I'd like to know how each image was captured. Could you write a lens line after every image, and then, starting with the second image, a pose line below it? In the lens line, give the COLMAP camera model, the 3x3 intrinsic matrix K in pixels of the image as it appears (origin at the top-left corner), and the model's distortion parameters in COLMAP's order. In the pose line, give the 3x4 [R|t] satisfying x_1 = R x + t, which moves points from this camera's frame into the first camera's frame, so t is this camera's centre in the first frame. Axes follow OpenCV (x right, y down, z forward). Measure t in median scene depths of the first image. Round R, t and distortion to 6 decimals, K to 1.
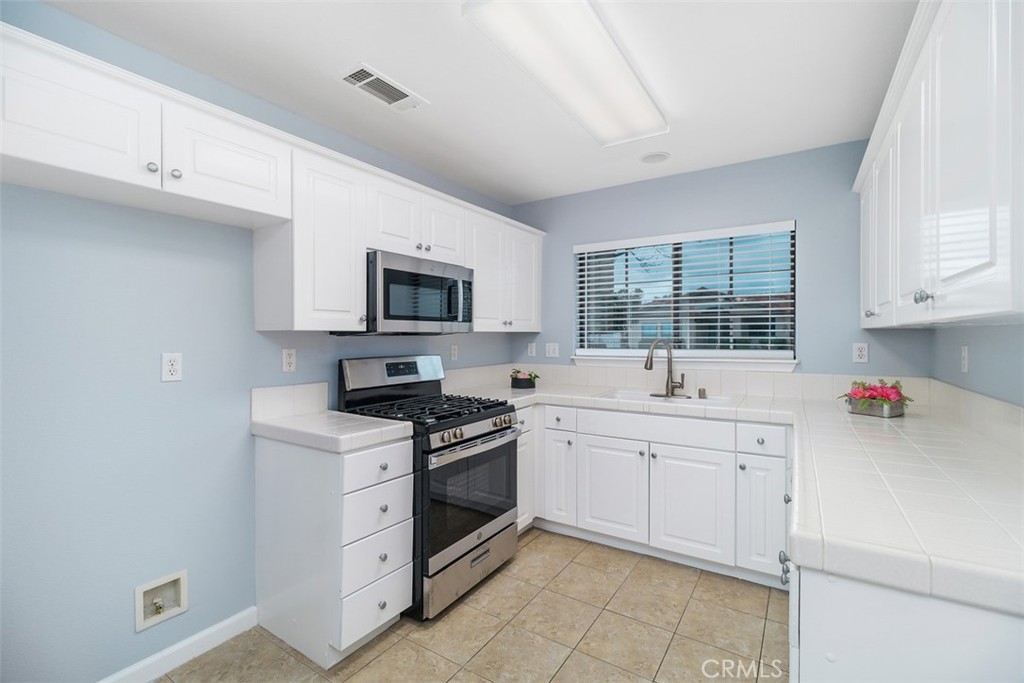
lens RADIAL K [[478.7, 0, 504.9], [0, 478.7, 335.4], [0, 0, 1]] dist [0.002409, 0.000077]
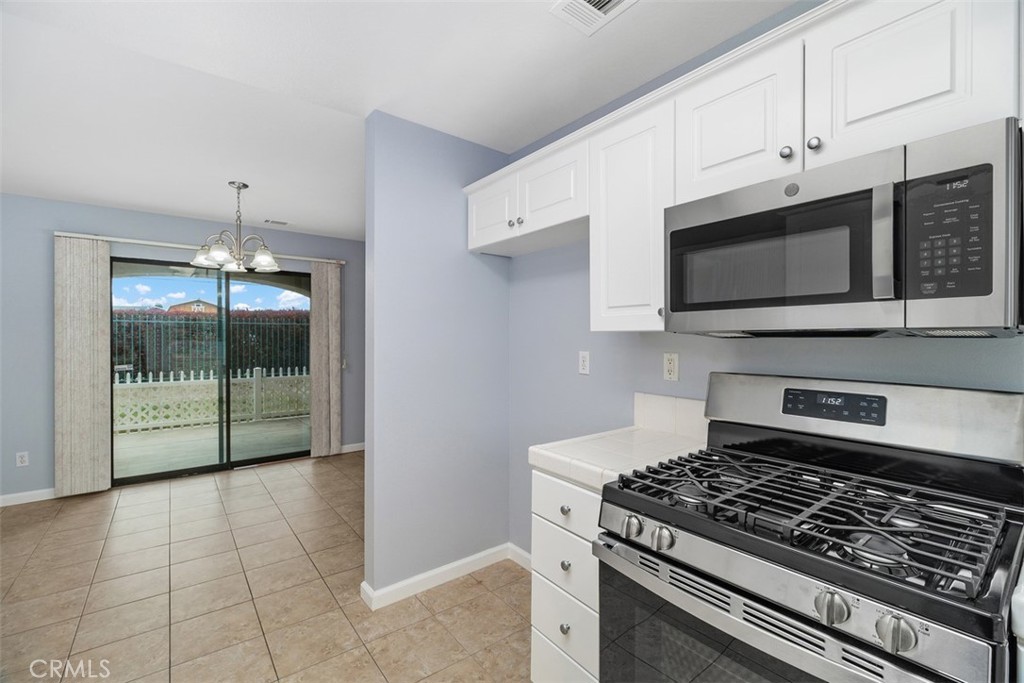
lens RADIAL K [[444.3, 0, 518.6], [0, 444.3, 338.7], [0, 0, 1]] dist [-0.000399, -0.000408]
pose [[-0.342180, 0.002573, -0.939631, 0.309648], [0.002785, 0.999995, 0.001724, 0.000101], [0.939630, -0.002027, -0.342185, 0.834522]]
